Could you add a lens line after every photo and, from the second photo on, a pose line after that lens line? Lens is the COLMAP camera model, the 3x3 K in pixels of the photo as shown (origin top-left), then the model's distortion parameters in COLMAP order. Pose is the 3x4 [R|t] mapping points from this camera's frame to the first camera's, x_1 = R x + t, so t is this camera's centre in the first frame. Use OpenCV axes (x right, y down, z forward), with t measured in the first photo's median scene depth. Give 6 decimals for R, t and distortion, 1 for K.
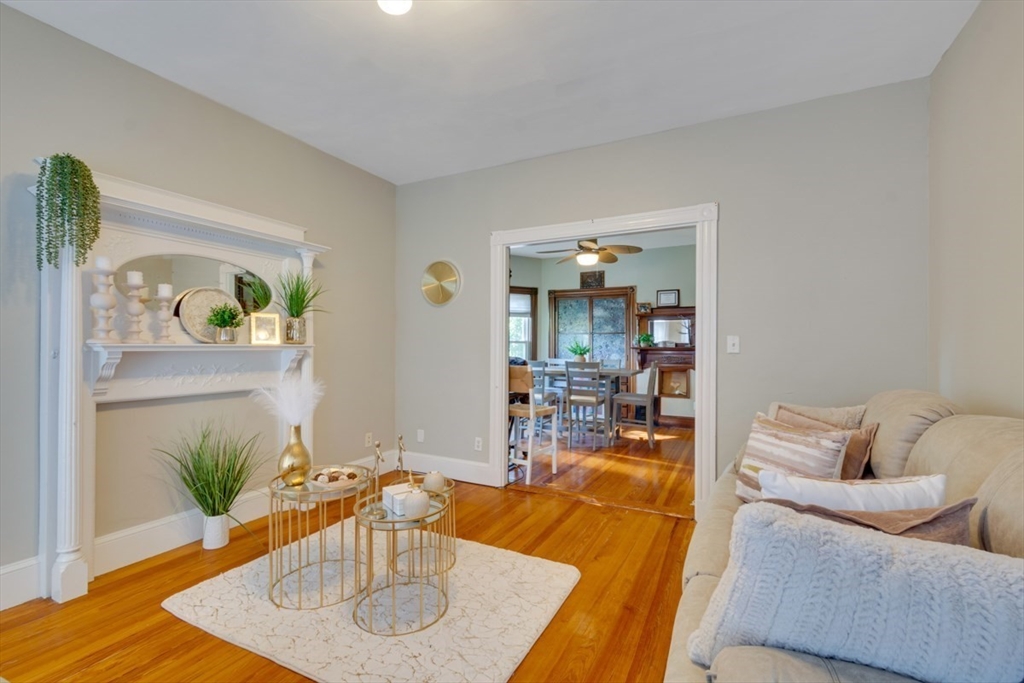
lens RADIAL K [[447.1, 0, 512.0], [0, 447.1, 341.5], [0, 0, 1]] dist [0.000153, 0.000256]
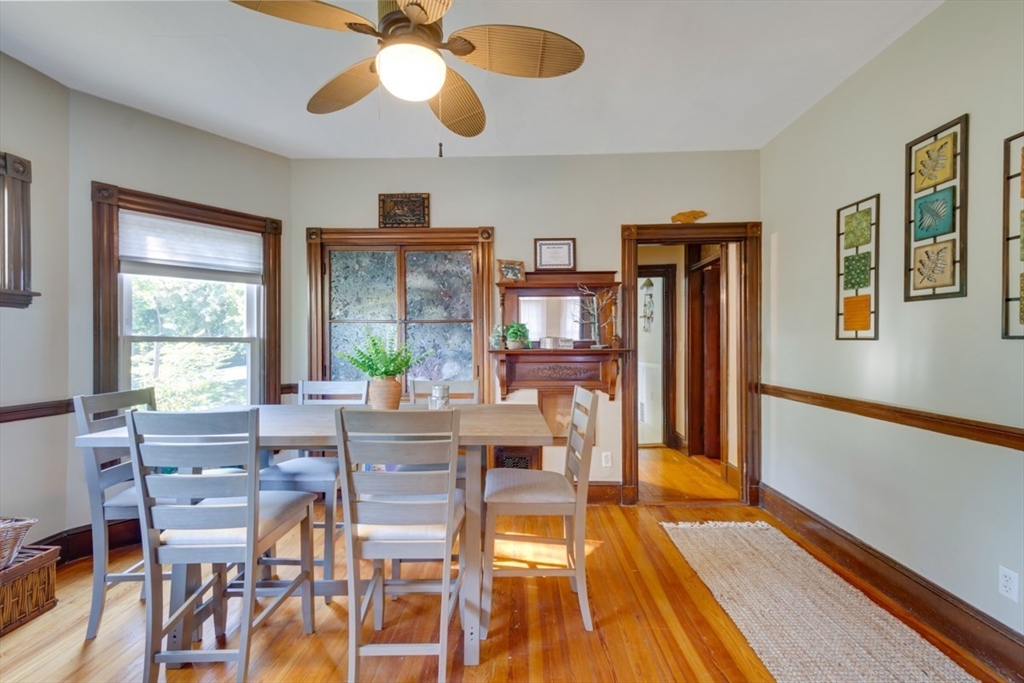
lens RADIAL K [[447.1, 0, 512.0], [0, 447.1, 341.5], [0, 0, 1]] dist [0.000153, 0.000256]
pose [[0.896920, -0.007299, 0.442133, 0.093142], [0.004629, 0.999964, 0.007117, 0.000481], [-0.442169, -0.004337, 0.896921, 0.692660]]
